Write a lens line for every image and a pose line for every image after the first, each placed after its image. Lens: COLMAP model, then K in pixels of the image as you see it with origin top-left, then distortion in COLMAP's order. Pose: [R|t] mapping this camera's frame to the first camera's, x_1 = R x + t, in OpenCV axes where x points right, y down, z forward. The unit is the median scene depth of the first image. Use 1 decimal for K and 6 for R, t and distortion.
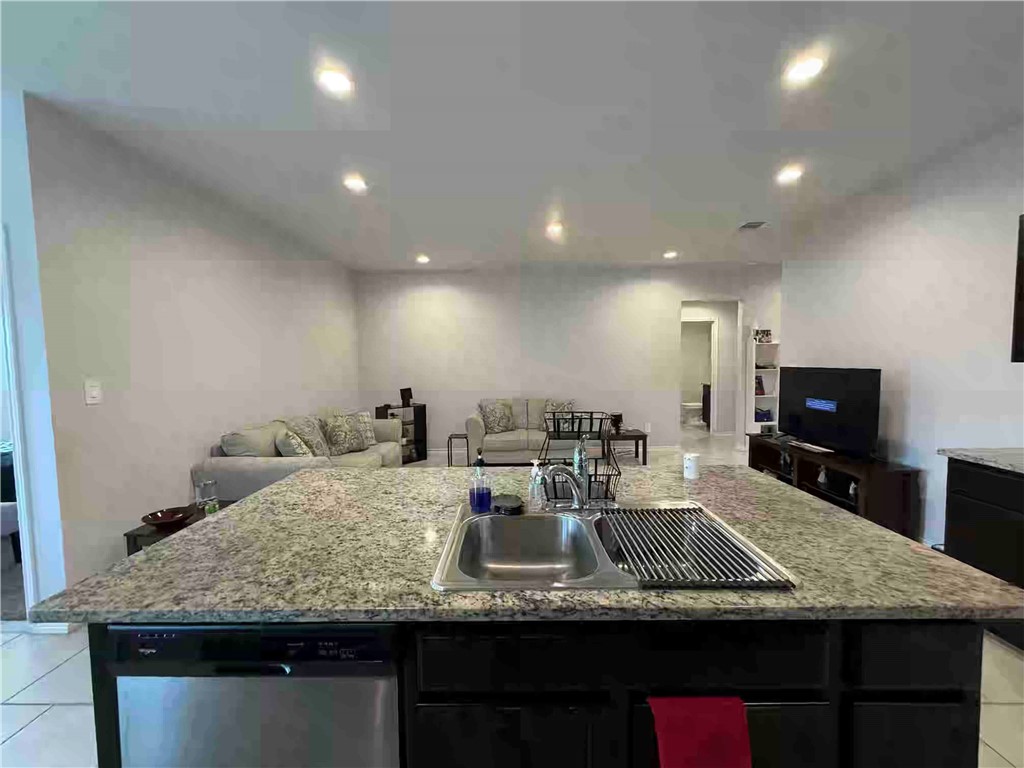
lens RADIAL K [[409.3, 0, 508.9], [0, 409.3, 383.9], [0, 0, 1]] dist [-0.002591, 0.000215]
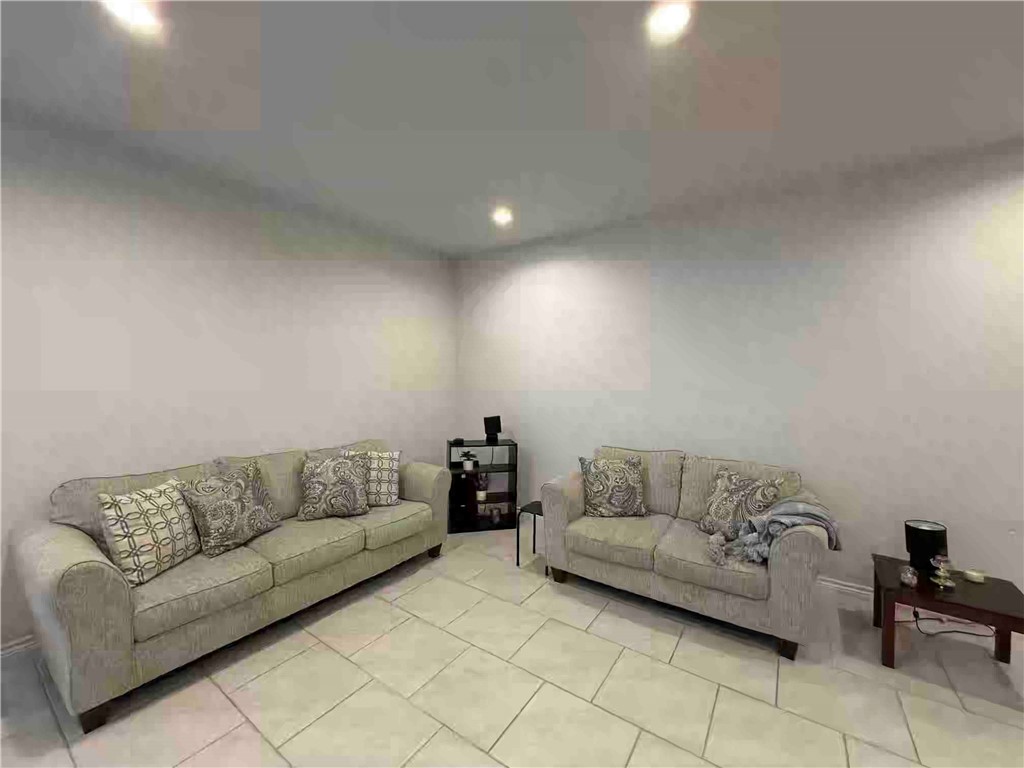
lens RADIAL K [[409.3, 0, 510.2], [0, 409.3, 384.6], [0, 0, 1]] dist [-0.002591, 0.000215]
pose [[0.830261, 0.034827, -0.556285, 0.149581], [-0.050469, 0.998644, -0.012803, -0.035374], [0.555085, 0.038705, 0.830893, 0.469431]]
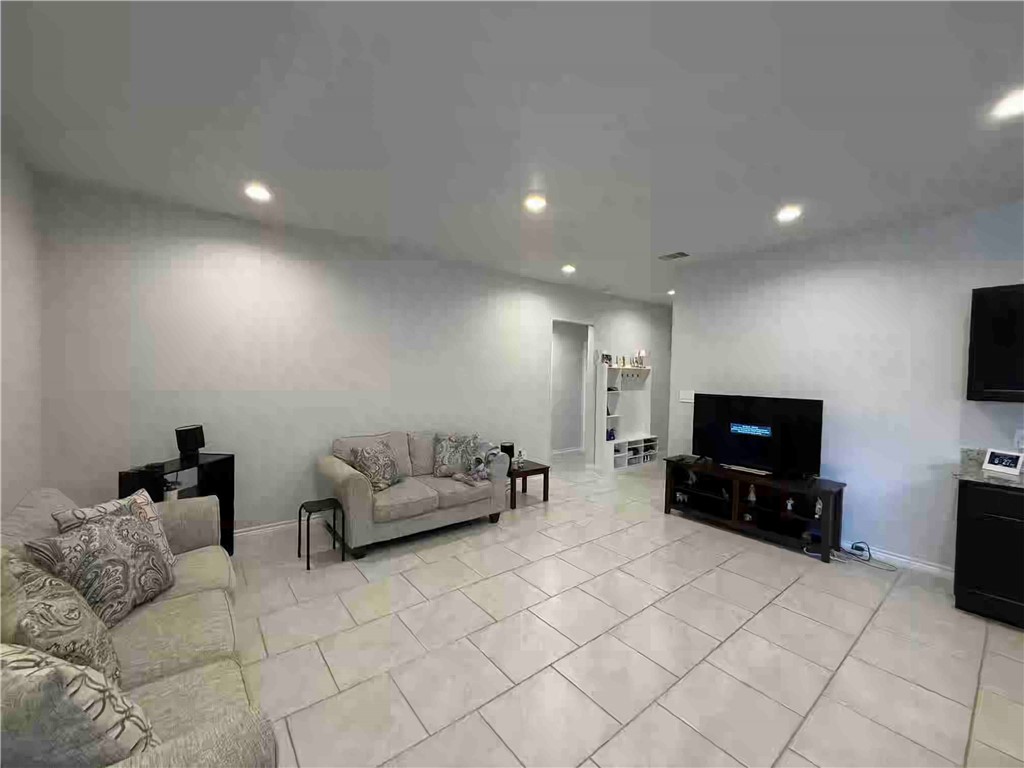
lens RADIAL K [[409.3, 0, 511.1], [0, 409.3, 380.1], [0, 0, 1]] dist [-0.002591, 0.000215]
pose [[0.770326, 0.019506, 0.637351, -0.277264], [0.003902, 0.999369, -0.035302, -0.029914], [-0.637638, 0.029681, 0.769764, 0.348883]]
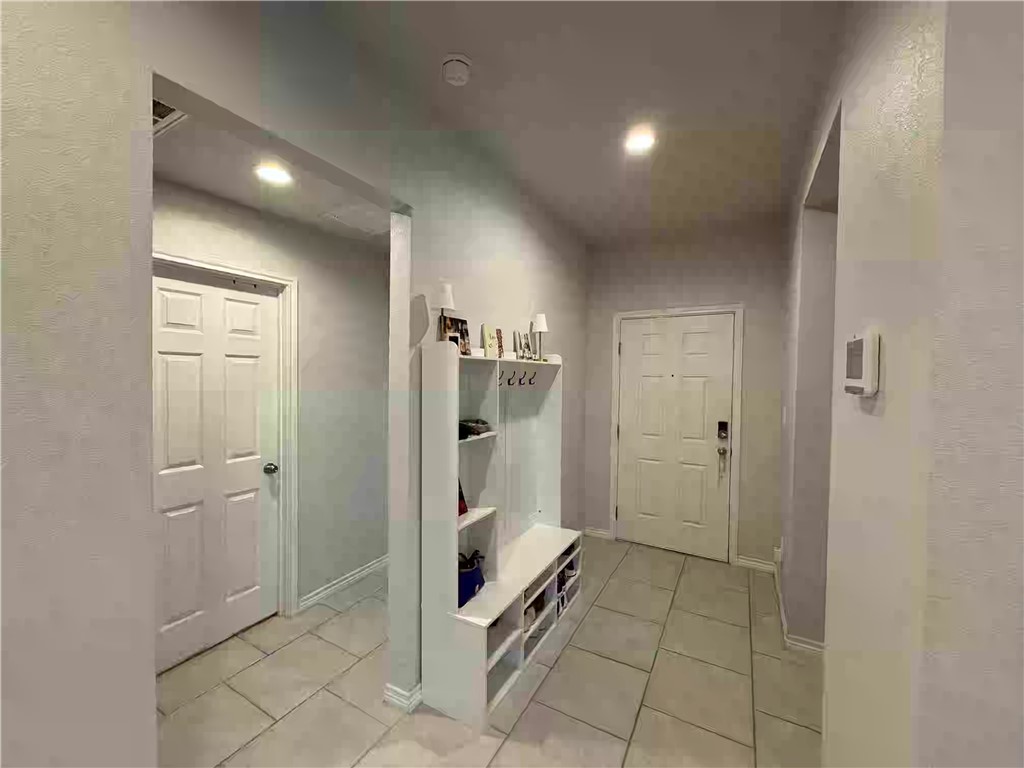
lens RADIAL K [[409.3, 0, 508.0], [0, 409.3, 383.8], [0, 0, 1]] dist [-0.002591, 0.000215]
pose [[0.474231, 0.007066, 0.880372, 0.363492], [0.030167, 0.999250, -0.024270, -0.071208], [-0.879884, 0.038068, 0.473662, 0.847401]]
